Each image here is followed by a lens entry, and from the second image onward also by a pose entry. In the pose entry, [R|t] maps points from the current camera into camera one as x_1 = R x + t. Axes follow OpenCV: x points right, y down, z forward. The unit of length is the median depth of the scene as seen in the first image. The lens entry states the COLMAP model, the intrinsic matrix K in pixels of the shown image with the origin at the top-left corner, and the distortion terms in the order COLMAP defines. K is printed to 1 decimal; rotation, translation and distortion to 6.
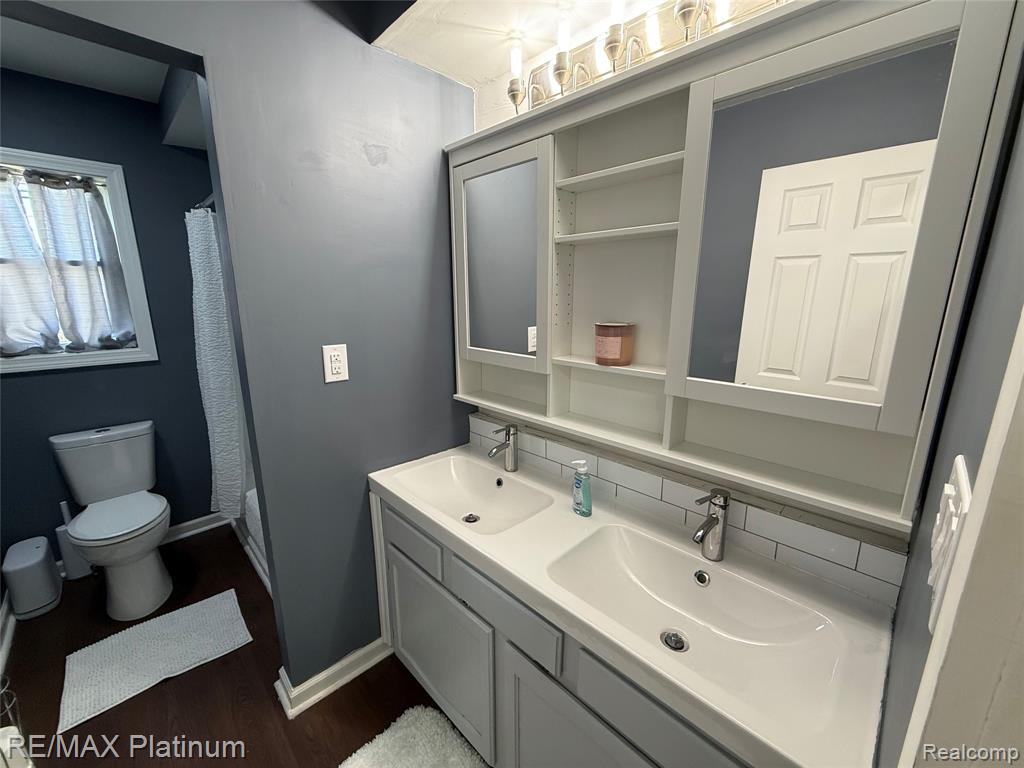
lens RADIAL K [[409.1, 0, 510.5], [0, 409.1, 385.4], [0, 0, 1]] dist [-0.004331, 0.000476]
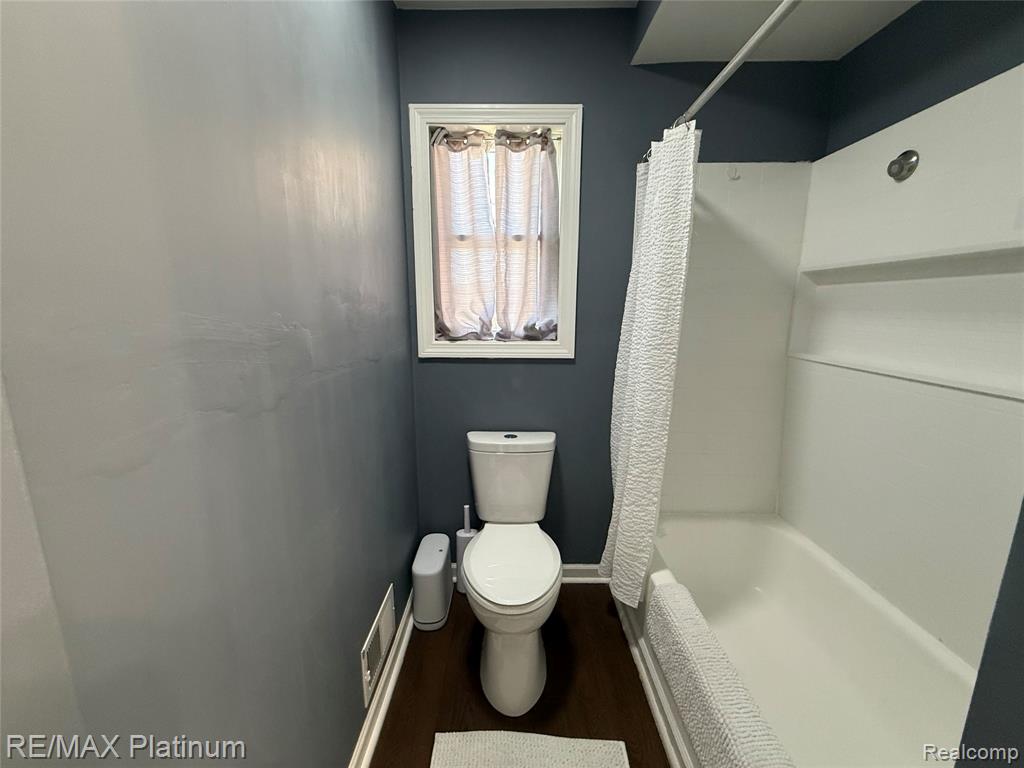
lens RADIAL K [[409.1, 0, 511.5], [0, 409.1, 383.8], [0, 0, 1]] dist [-0.004331, 0.000476]
pose [[0.709260, 0.134238, -0.692048, -0.439003], [-0.158414, 0.986944, 0.029086, -0.019171], [0.686917, 0.089001, 0.721265, 0.392083]]
